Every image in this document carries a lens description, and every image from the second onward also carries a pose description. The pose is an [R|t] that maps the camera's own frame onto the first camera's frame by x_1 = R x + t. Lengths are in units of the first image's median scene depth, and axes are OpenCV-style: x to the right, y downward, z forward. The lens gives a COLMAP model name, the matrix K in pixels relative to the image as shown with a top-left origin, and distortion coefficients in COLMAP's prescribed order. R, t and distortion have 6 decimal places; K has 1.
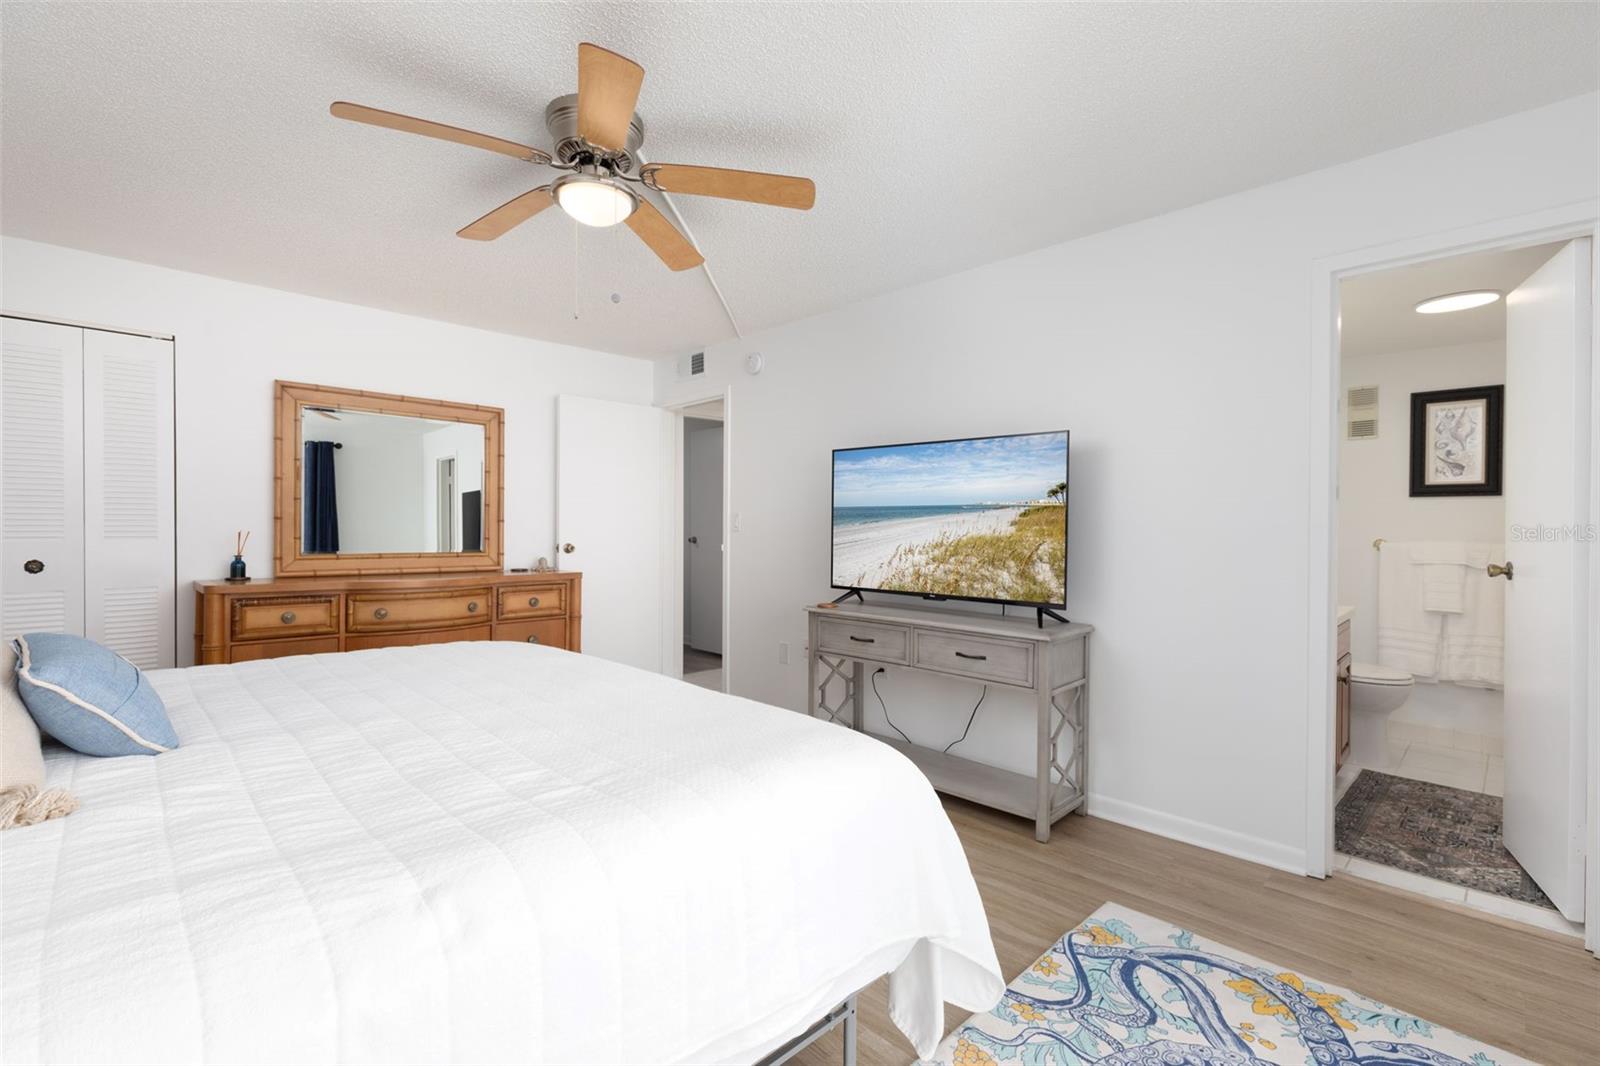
lens RADIAL K [[715.4, 0, 799.1], [0, 715.4, 532.4], [0, 0, 1]] dist [0.001155, 0.000168]
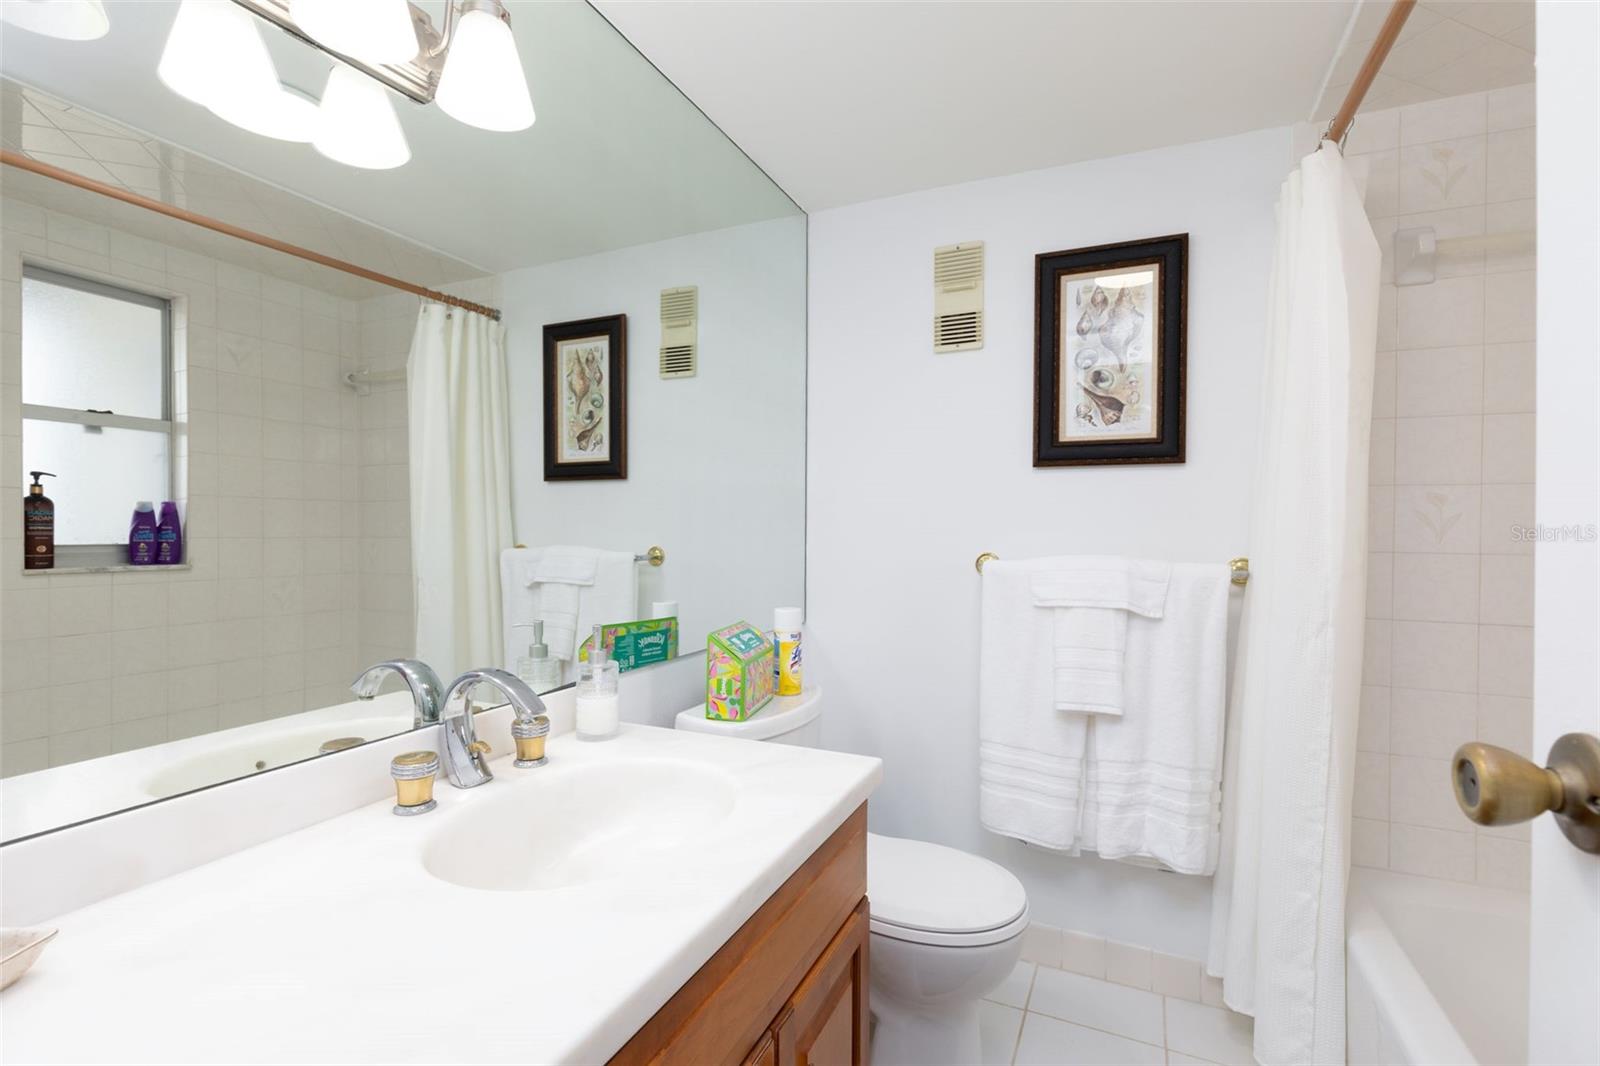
lens RADIAL K [[715.4, 0, 802.8], [0, 715.4, 531.6], [0, 0, 1]] dist [0.001155, 0.000168]
pose [[0.937651, 0.001980, 0.347573, 0.552716], [-0.000819, 0.999994, -0.003487, -0.003260], [-0.347578, 0.002985, 0.937646, 0.616280]]
